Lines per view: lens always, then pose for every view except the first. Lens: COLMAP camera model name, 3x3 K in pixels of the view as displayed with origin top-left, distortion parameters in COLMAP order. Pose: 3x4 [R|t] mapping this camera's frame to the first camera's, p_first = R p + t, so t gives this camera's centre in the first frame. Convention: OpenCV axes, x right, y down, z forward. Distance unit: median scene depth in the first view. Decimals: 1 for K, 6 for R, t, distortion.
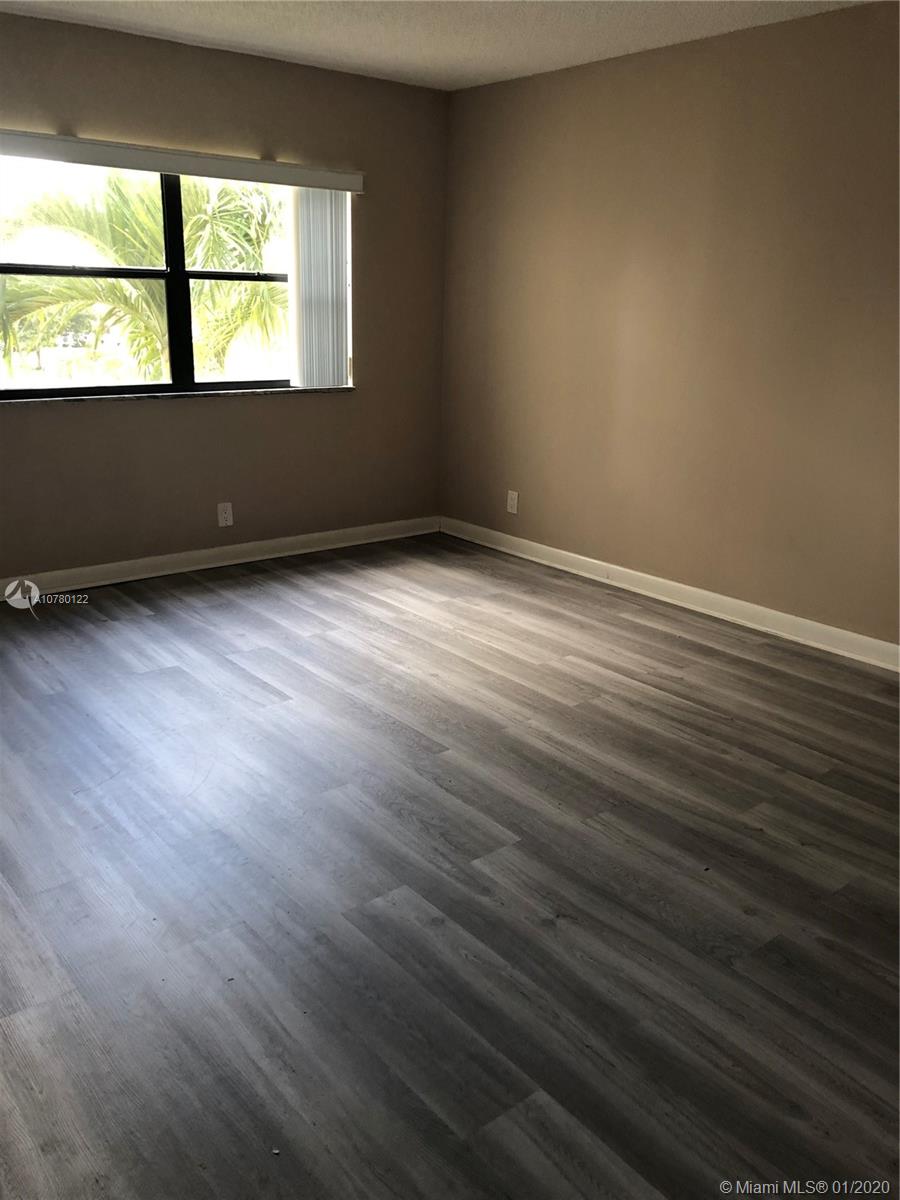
lens RADIAL K [[985.2, 0, 455.4], [0, 985.2, 598.5], [0, 0, 1]] dist [0.027324, -0.018967]
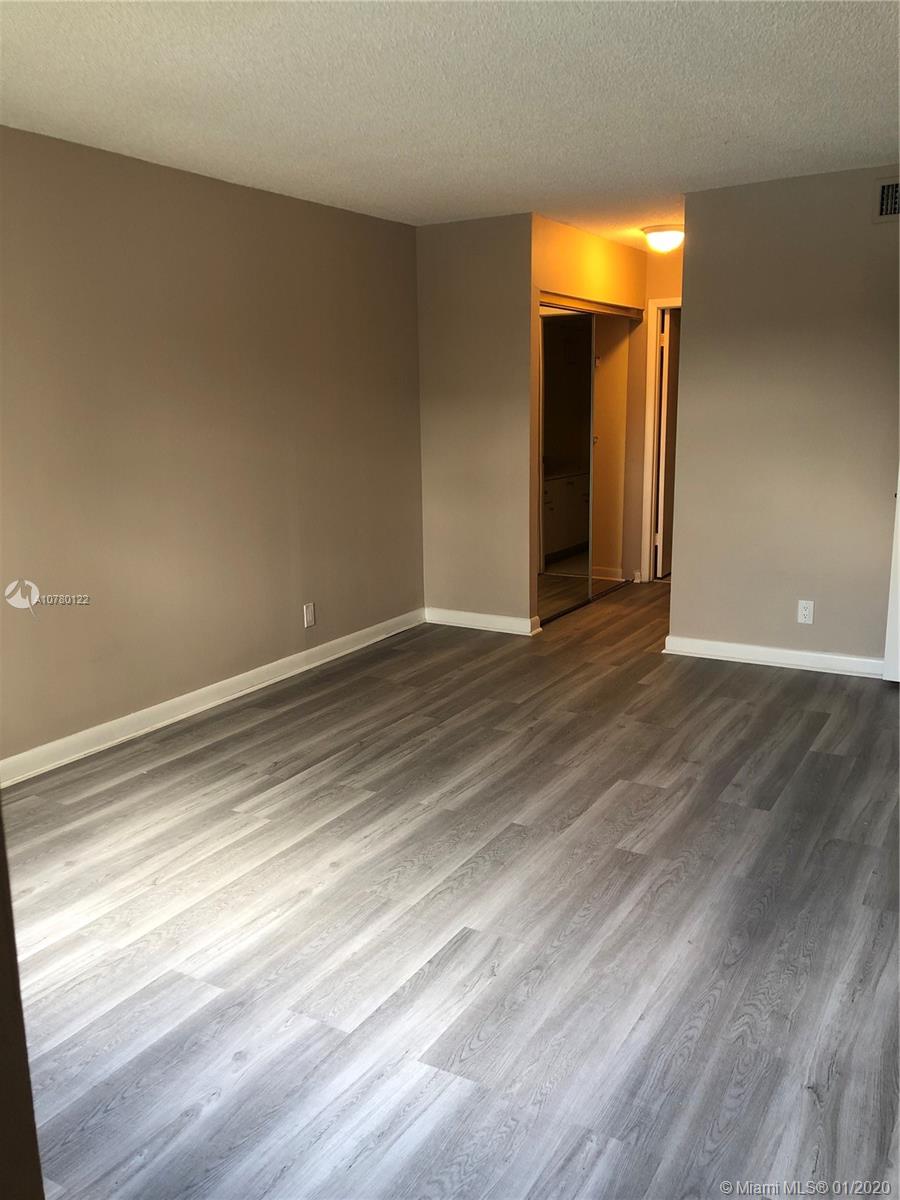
lens RADIAL K [[985.2, 0, 454.0], [0, 985.2, 599.9], [0, 0, 1]] dist [0.027324, -0.018967]
pose [[-0.349421, -0.209402, 0.913267, -0.807121], [0.283550, 0.905369, 0.316079, -0.375438], [-0.893031, 0.369401, -0.256979, 1.091128]]
